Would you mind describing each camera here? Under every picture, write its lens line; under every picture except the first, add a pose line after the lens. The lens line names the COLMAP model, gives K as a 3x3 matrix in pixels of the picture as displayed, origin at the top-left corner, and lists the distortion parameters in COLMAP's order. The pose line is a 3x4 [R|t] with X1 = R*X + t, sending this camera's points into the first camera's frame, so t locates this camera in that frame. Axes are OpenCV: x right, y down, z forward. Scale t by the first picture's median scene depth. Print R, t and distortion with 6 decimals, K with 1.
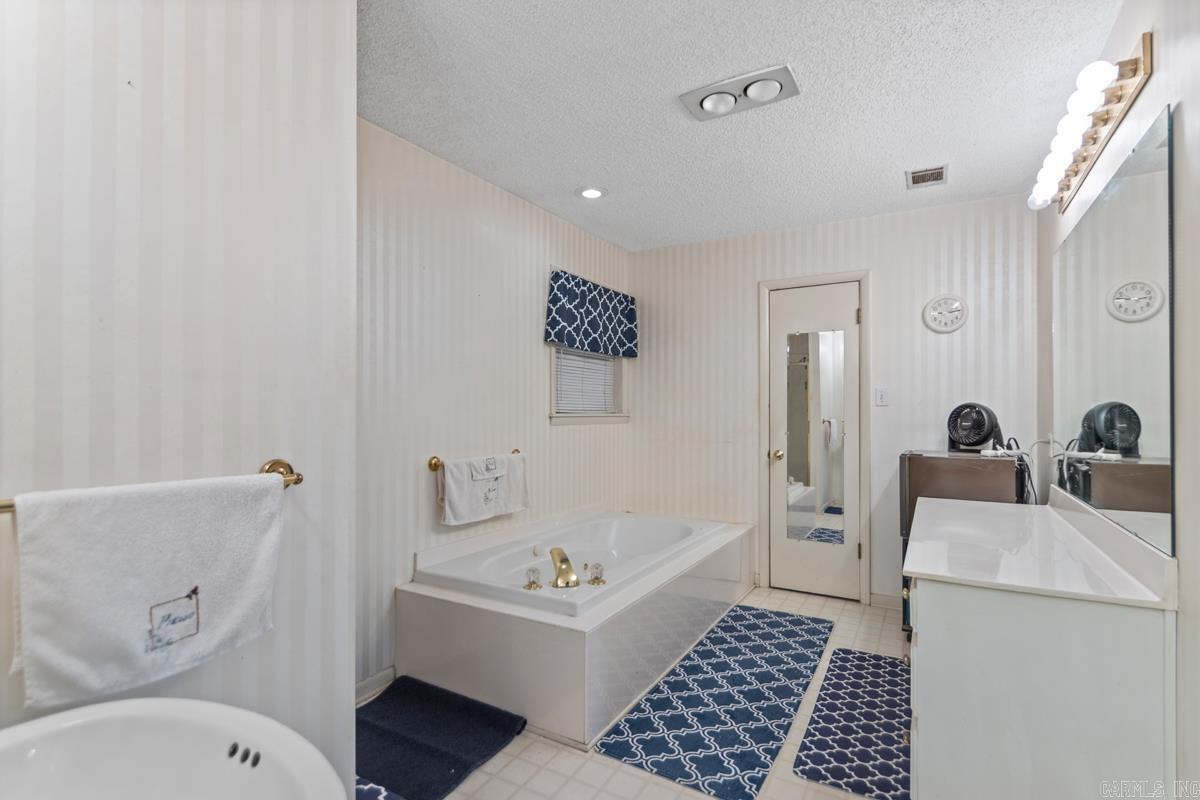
lens RADIAL K [[612.5, 0, 603.7], [0, 612.5, 414.4], [0, 0, 1]] dist [0.019966, -0.010565]
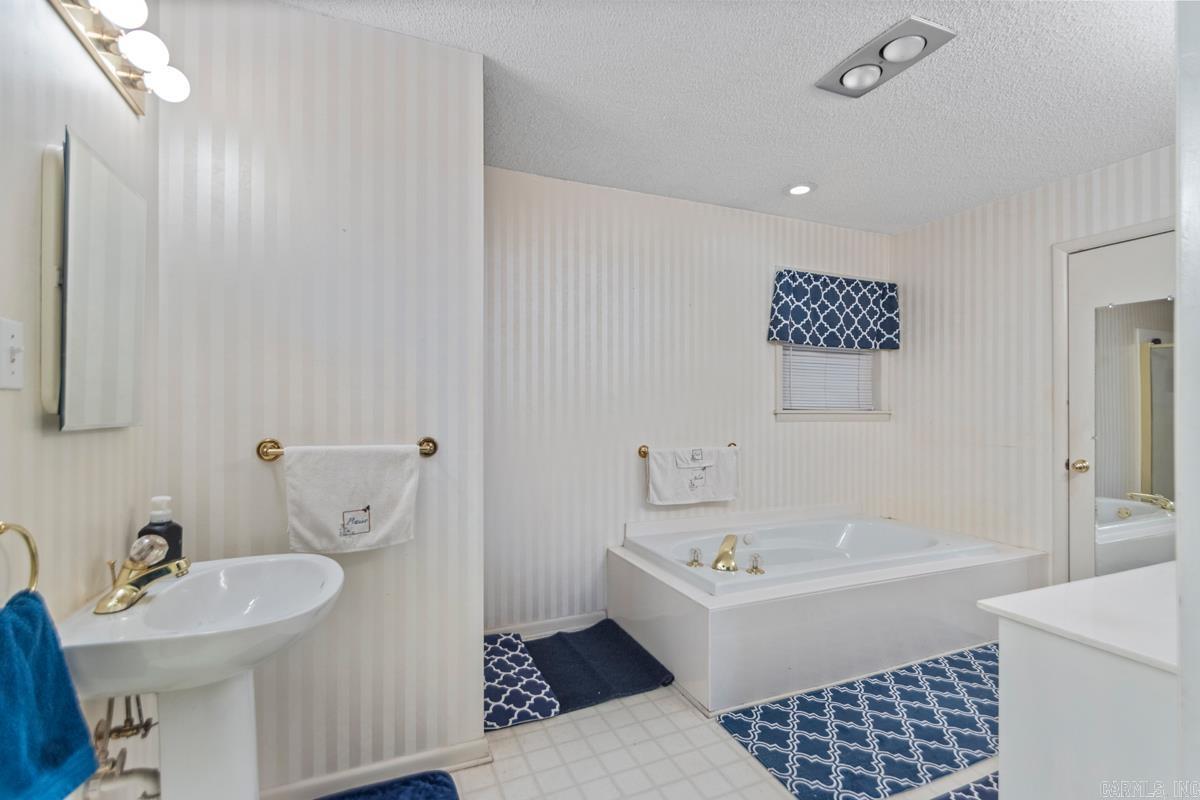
lens RADIAL K [[612.5, 0, 603.7], [0, 612.5, 414.4], [0, 0, 1]] dist [0.019966, -0.010565]
pose [[0.772419, 0.010705, -0.635023, 0.389827], [-0.007177, 0.999941, 0.008127, -0.000985], [0.635073, -0.001719, 0.772450, 0.025562]]
